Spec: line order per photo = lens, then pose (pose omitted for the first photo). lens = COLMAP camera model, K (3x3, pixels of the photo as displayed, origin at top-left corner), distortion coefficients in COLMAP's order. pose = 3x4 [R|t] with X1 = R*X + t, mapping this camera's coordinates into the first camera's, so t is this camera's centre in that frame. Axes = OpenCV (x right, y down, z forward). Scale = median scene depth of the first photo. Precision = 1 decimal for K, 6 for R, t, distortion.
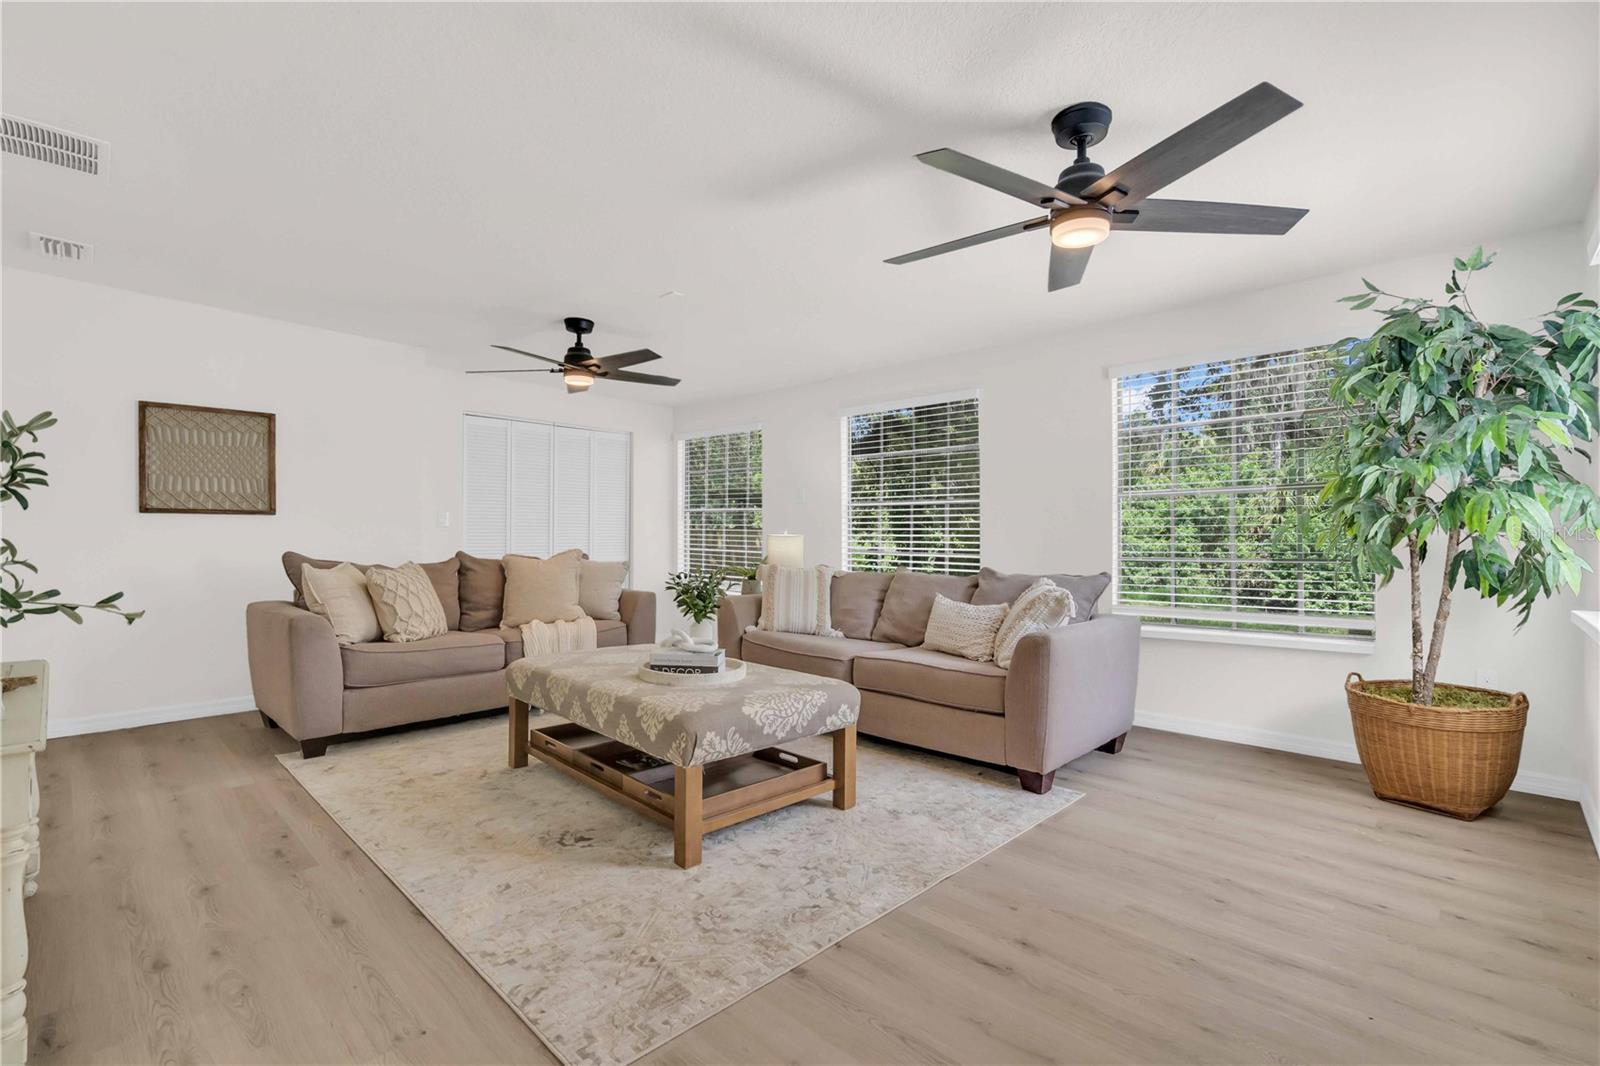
lens RADIAL K [[727.7, 0, 800.0], [0, 727.7, 533.0], [0, 0, 1]] dist [0.000323, 0.000396]
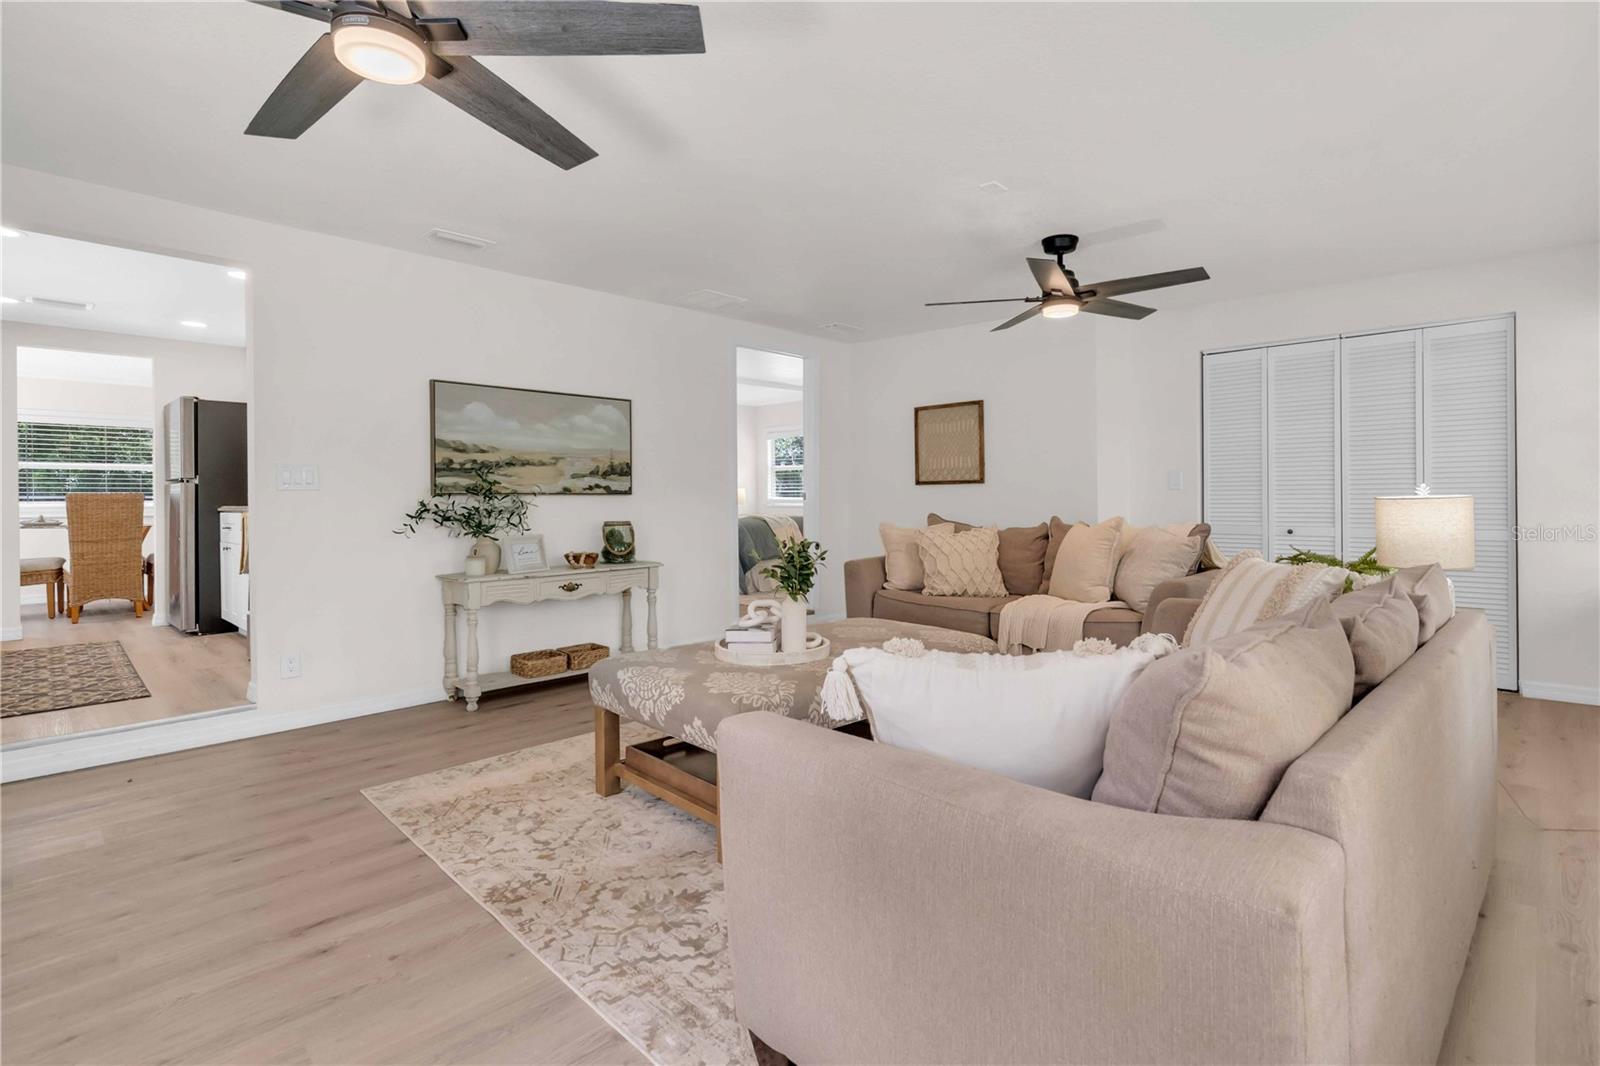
lens RADIAL K [[762.6, 0, 797.3], [0, 762.6, 510.0], [0, 0, 1]] dist [0.001482, 0.000137]
pose [[-0.008141, 0.010345, -0.999913, 0.611019], [0.007413, 0.999920, 0.010284, 0.004278], [0.999939, -0.007329, -0.008217, 0.783706]]
